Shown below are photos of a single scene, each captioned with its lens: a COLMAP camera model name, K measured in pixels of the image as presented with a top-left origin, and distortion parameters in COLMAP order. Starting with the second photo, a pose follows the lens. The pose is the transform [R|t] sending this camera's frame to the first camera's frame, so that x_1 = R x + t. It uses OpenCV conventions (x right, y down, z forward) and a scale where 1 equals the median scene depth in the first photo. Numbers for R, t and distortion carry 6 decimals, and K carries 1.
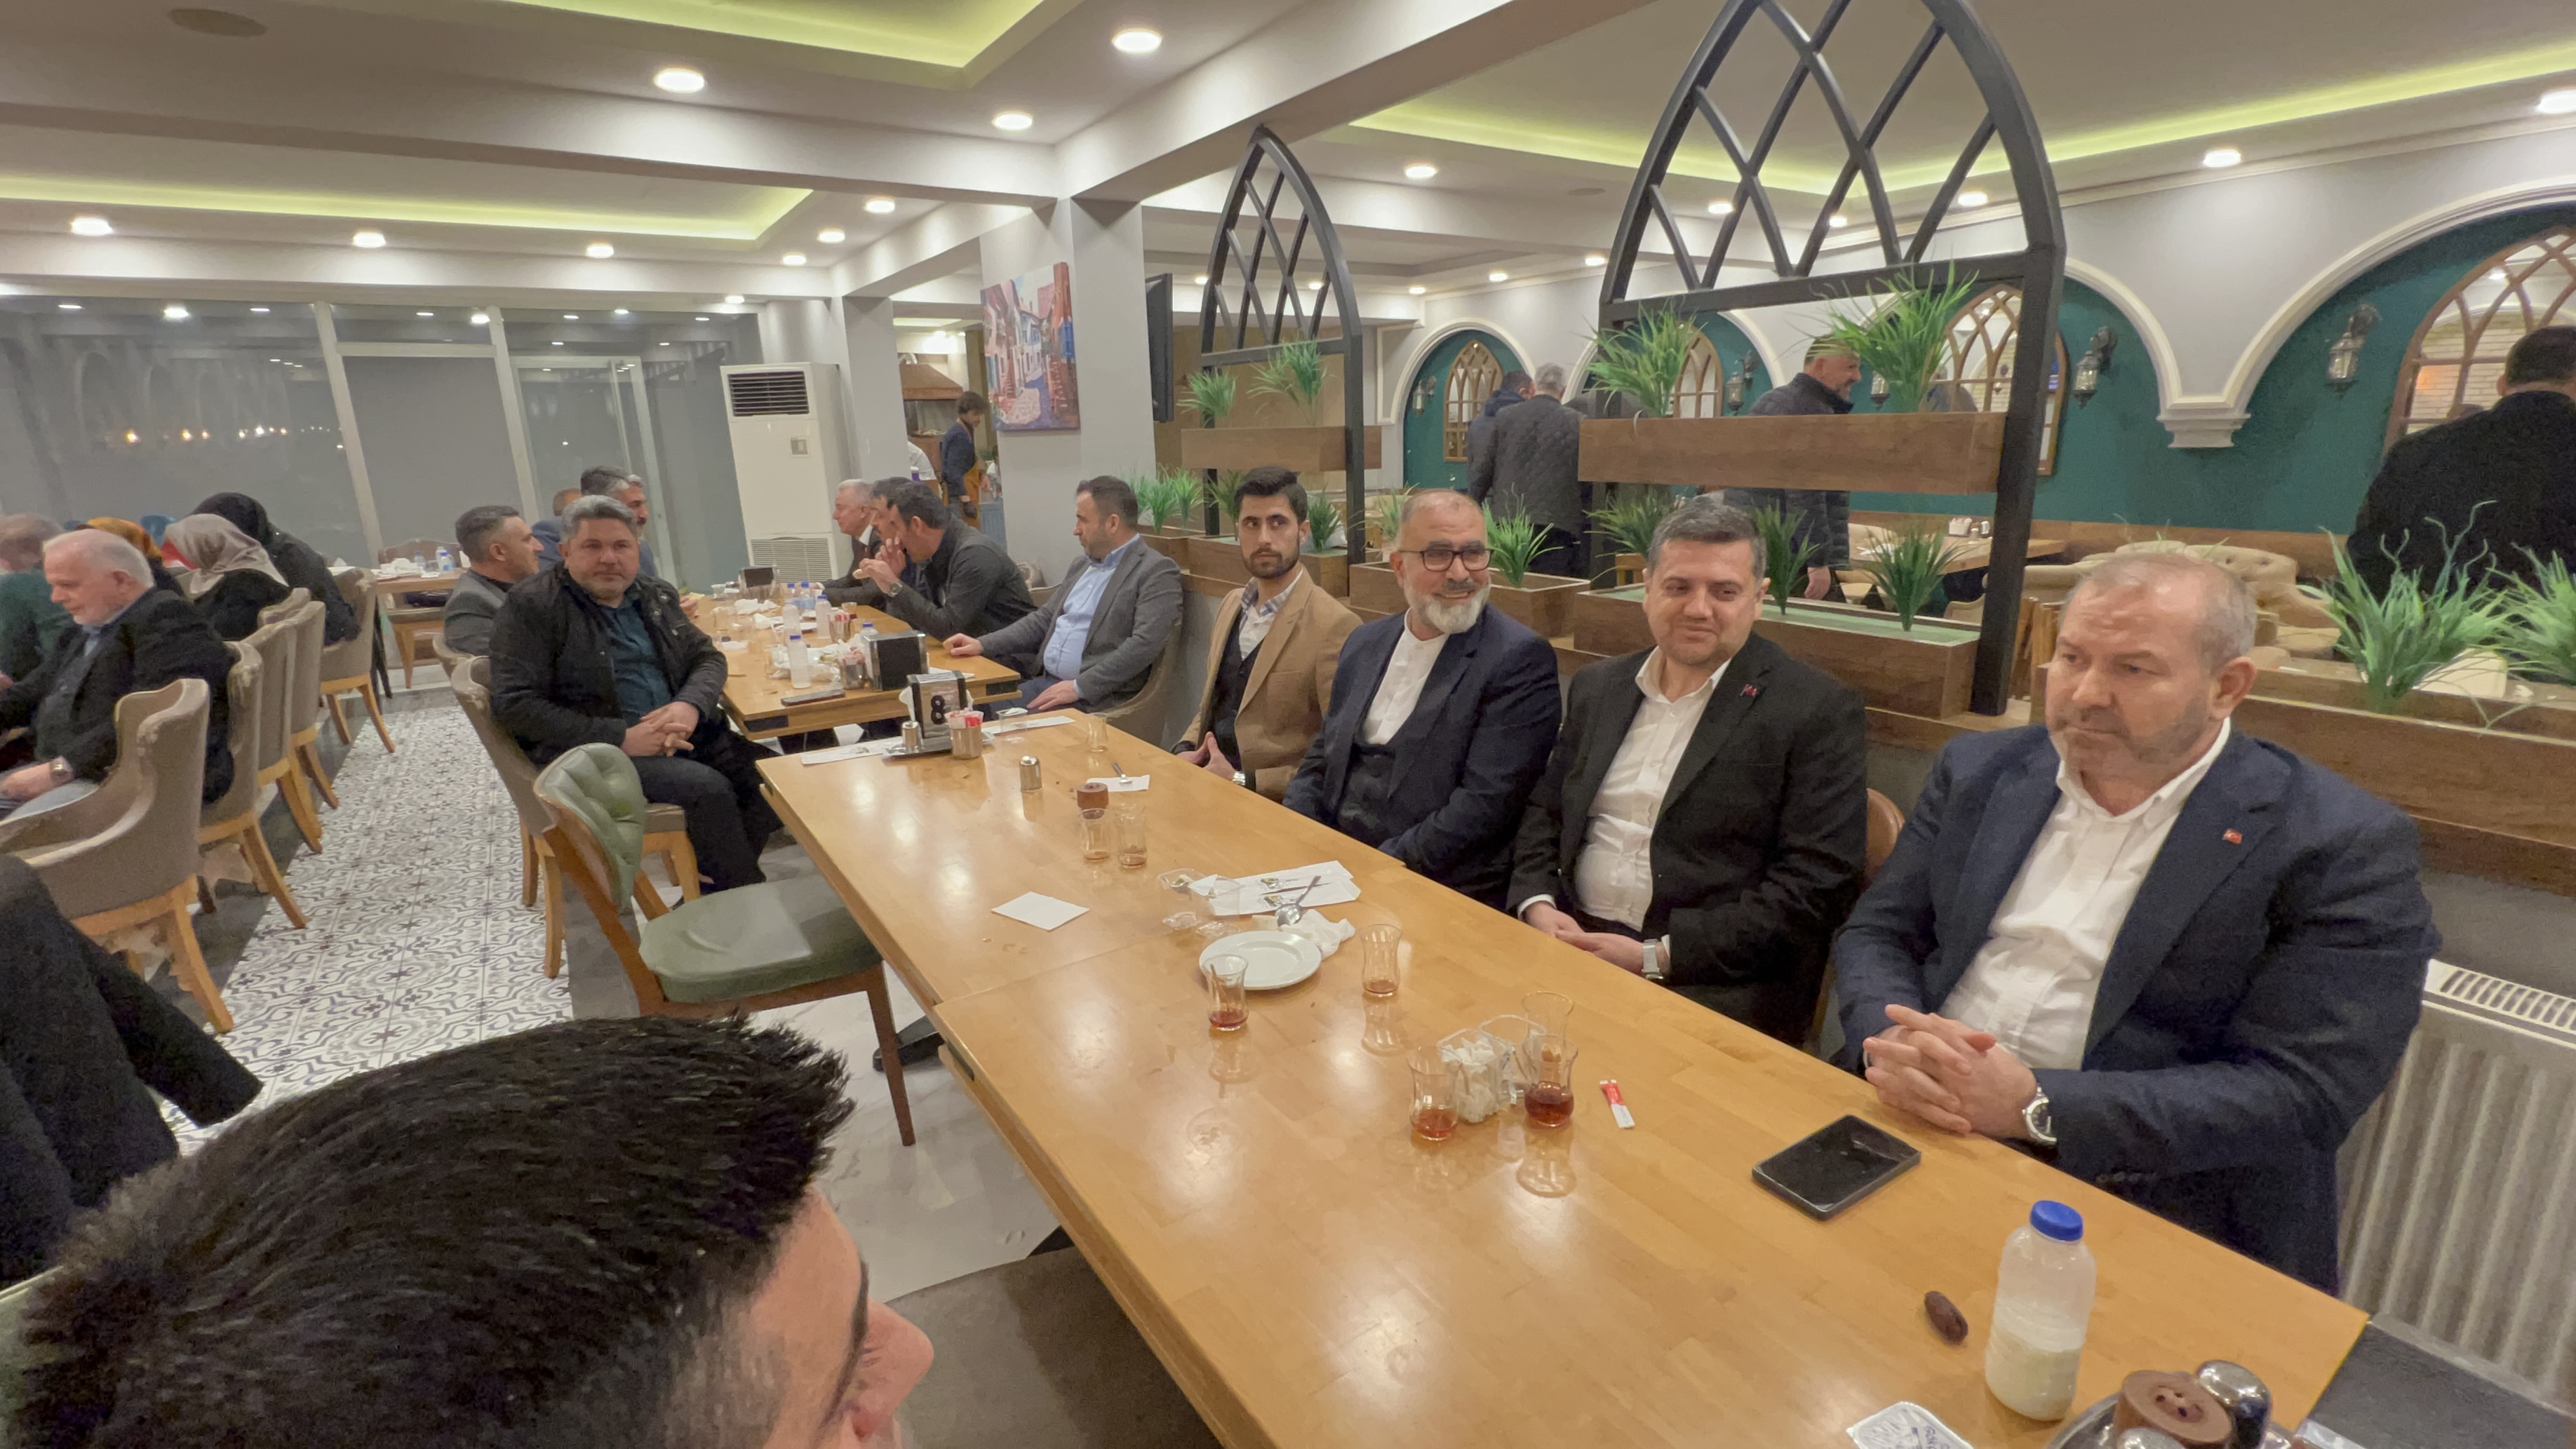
lens RADIAL K [[1169.9, 0, 1285.9], [0, 1169.9, 723.8], [0, 0, 1]] dist [0.005674, 0.002053]
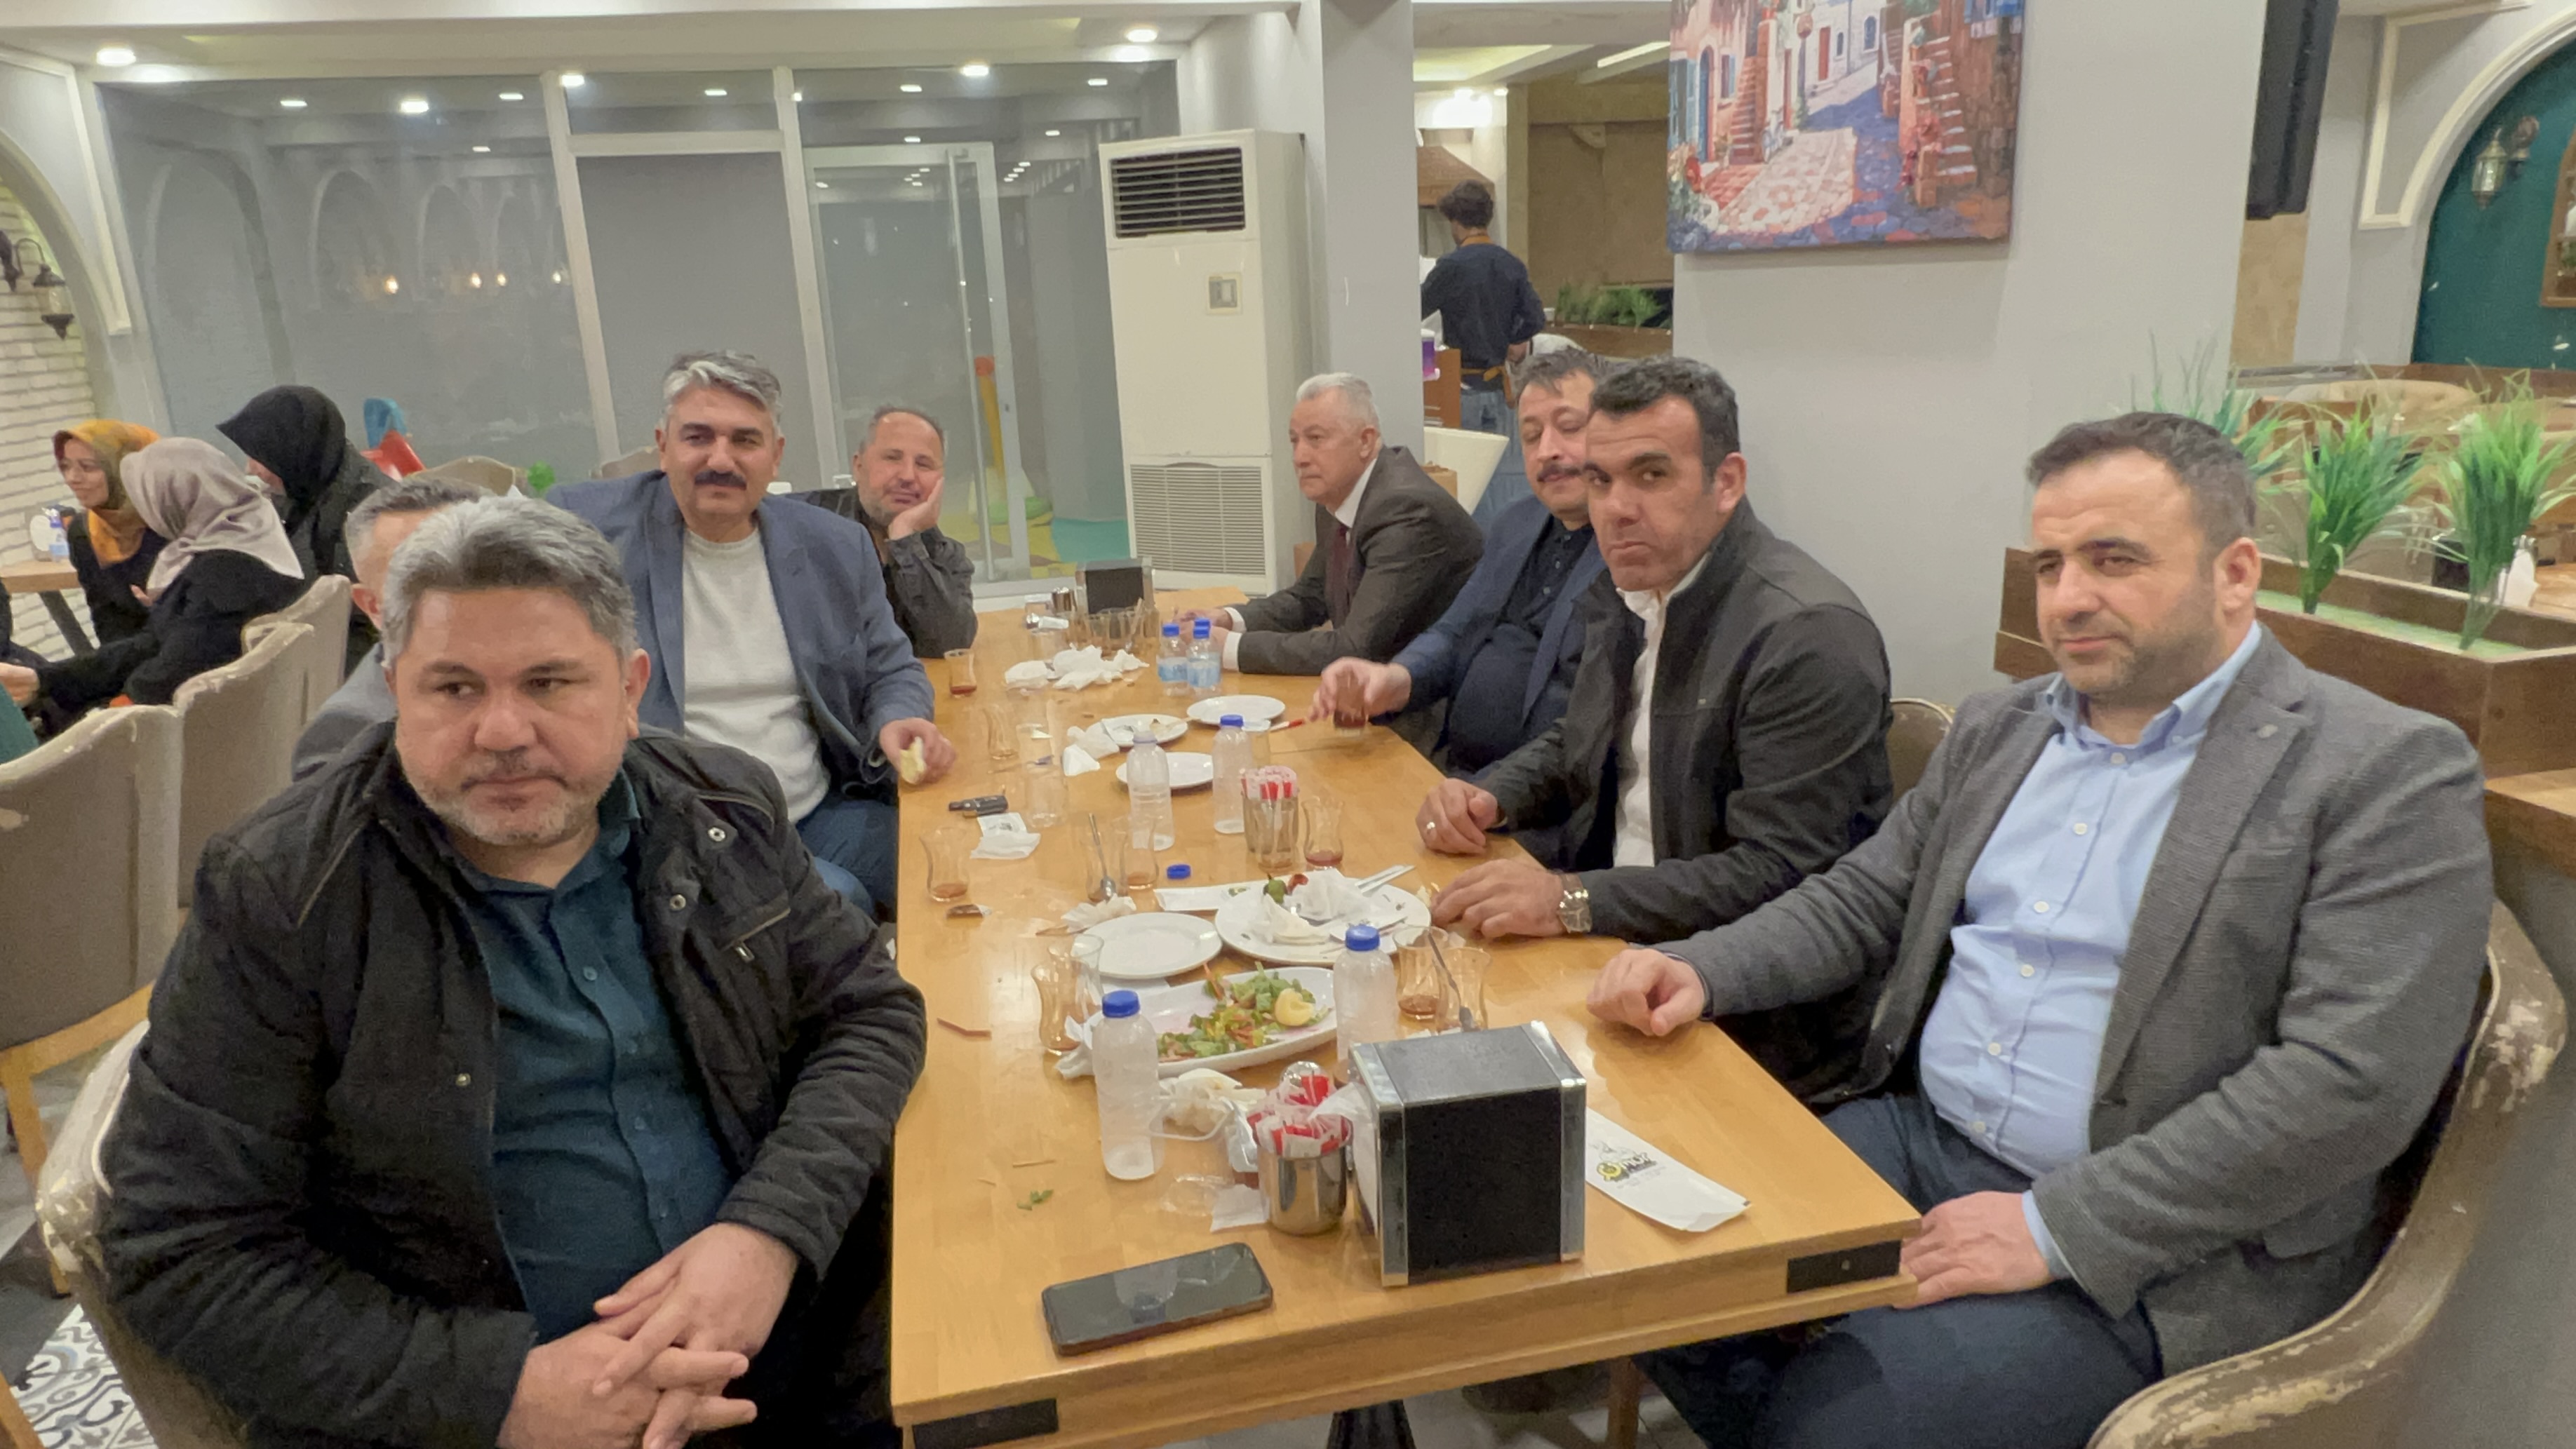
lens RADIAL K [[1655.1, 0, 1296.5], [0, 1655.1, 723.5], [0, 0, 1]] dist [0.004823, 0.004479]
pose [[0.939144, 0.079007, -0.334315, -0.172340], [-0.069238, 0.996755, 0.041057, -0.109210], [0.336474, -0.015411, 0.941567, 0.439778]]
